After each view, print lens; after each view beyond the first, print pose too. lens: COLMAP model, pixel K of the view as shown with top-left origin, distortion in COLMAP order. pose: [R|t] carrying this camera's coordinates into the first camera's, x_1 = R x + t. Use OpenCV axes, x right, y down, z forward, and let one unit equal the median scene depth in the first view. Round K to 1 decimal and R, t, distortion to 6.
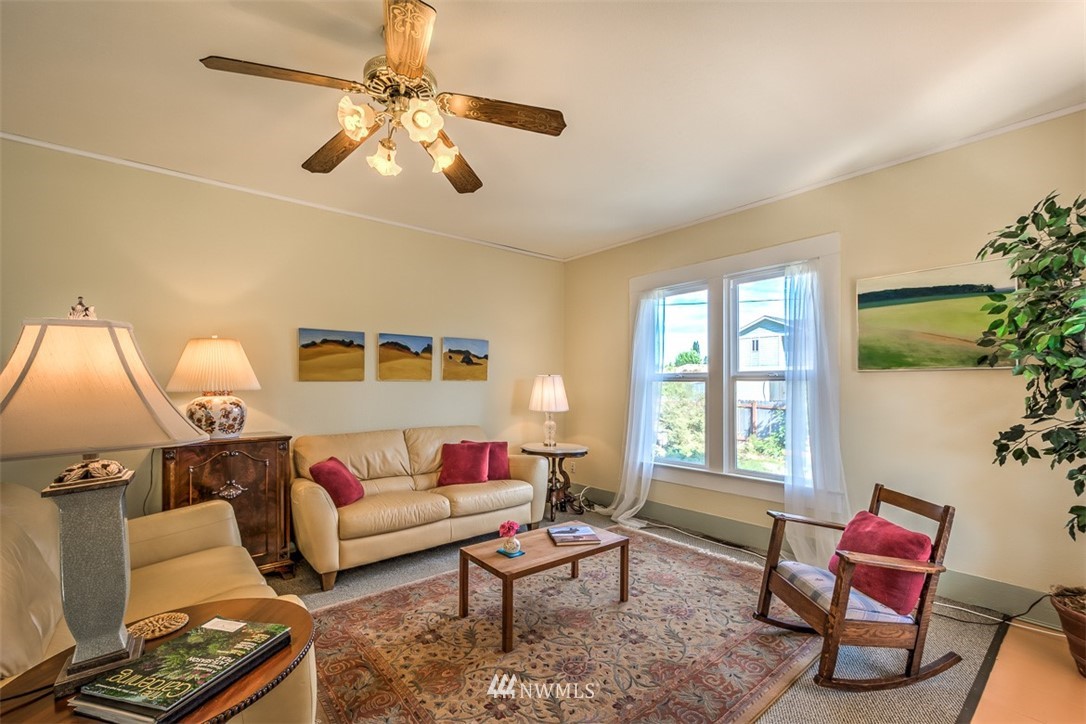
lens RADIAL K [[470.2, 0, 541.5], [0, 470.2, 379.1], [0, 0, 1]] dist [0.011530, -0.000130]
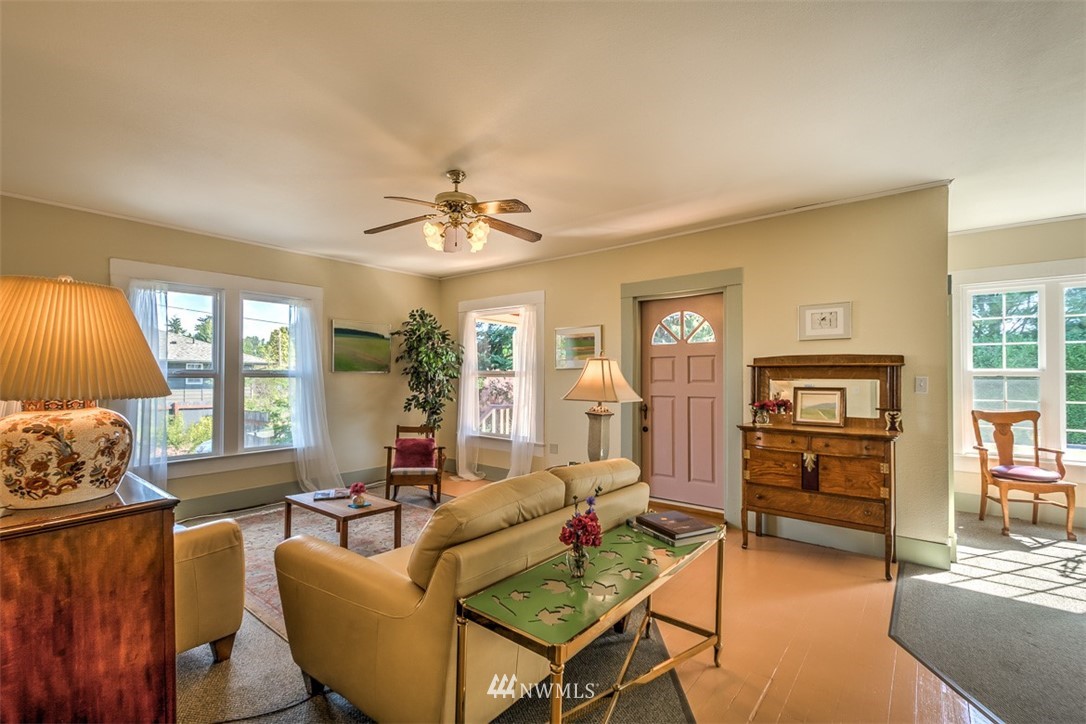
lens RADIAL K [[470.2, 0, 541.5], [0, 470.2, 379.1], [0, 0, 1]] dist [0.011530, -0.000130]
pose [[-0.198283, -0.003208, 0.980140, -1.201490], [-0.004359, 0.999988, 0.002391, 0.001610], [-0.980135, -0.003799, -0.198294, 0.598473]]
